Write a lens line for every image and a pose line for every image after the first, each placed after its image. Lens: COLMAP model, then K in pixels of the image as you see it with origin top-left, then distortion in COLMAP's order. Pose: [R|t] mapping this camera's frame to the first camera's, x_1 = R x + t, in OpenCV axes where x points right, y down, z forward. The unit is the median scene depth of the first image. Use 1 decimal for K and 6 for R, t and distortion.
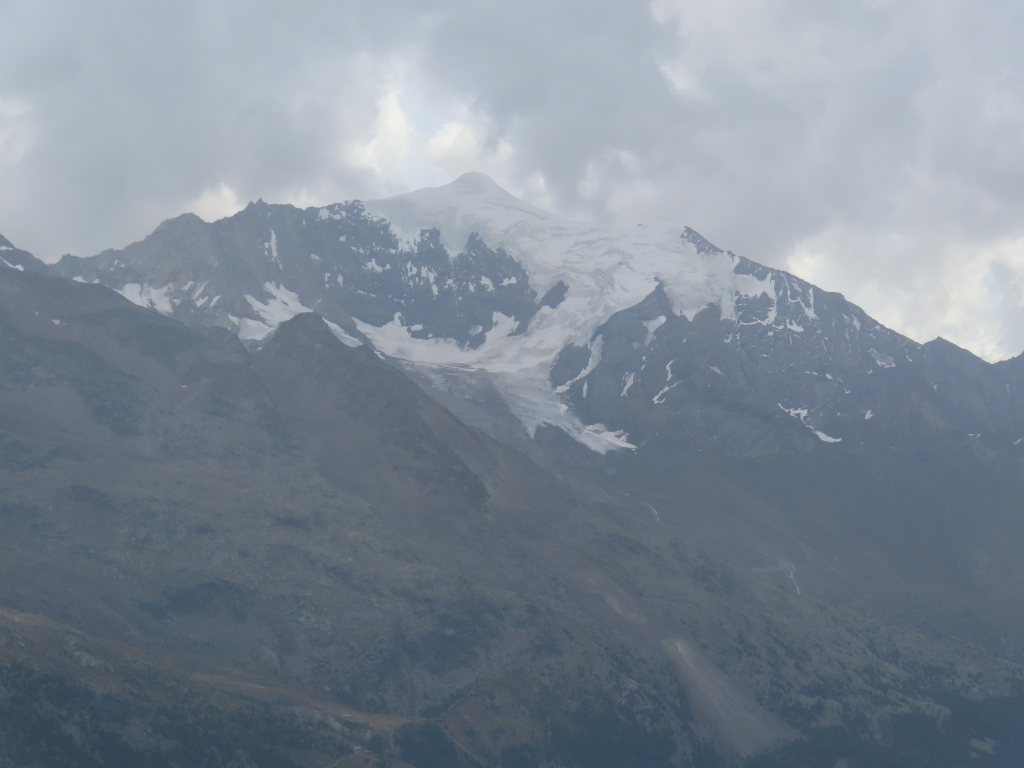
lens RADIAL K [[632.0, 0, 511.2], [0, 632.0, 386.9], [0, 0, 1]] dist [0.007103, -0.004546]
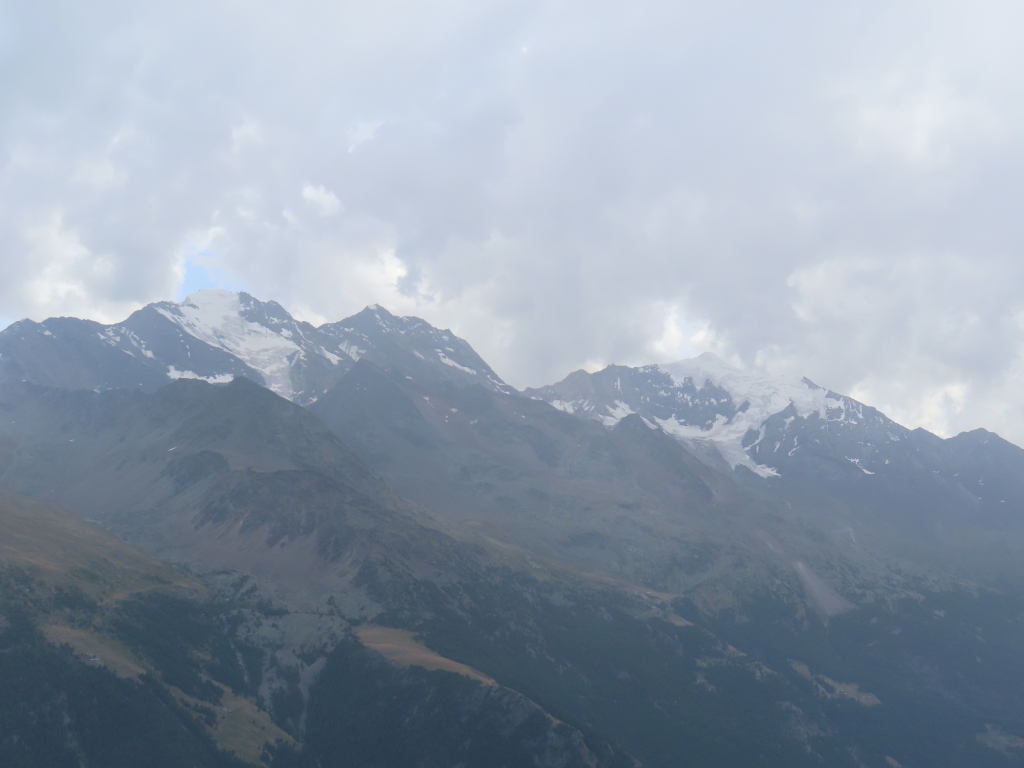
lens RADIAL K [[442.4, 0, 511.4], [0, 442.4, 386.0], [0, 0, 1]] dist [0.001078, -0.000024]
pose [[0.843480, -0.035263, -0.536001, 0.212489], [-0.054228, 0.987155, -0.150280, 0.061634], [0.534416, 0.155824, 0.830734, -0.742484]]
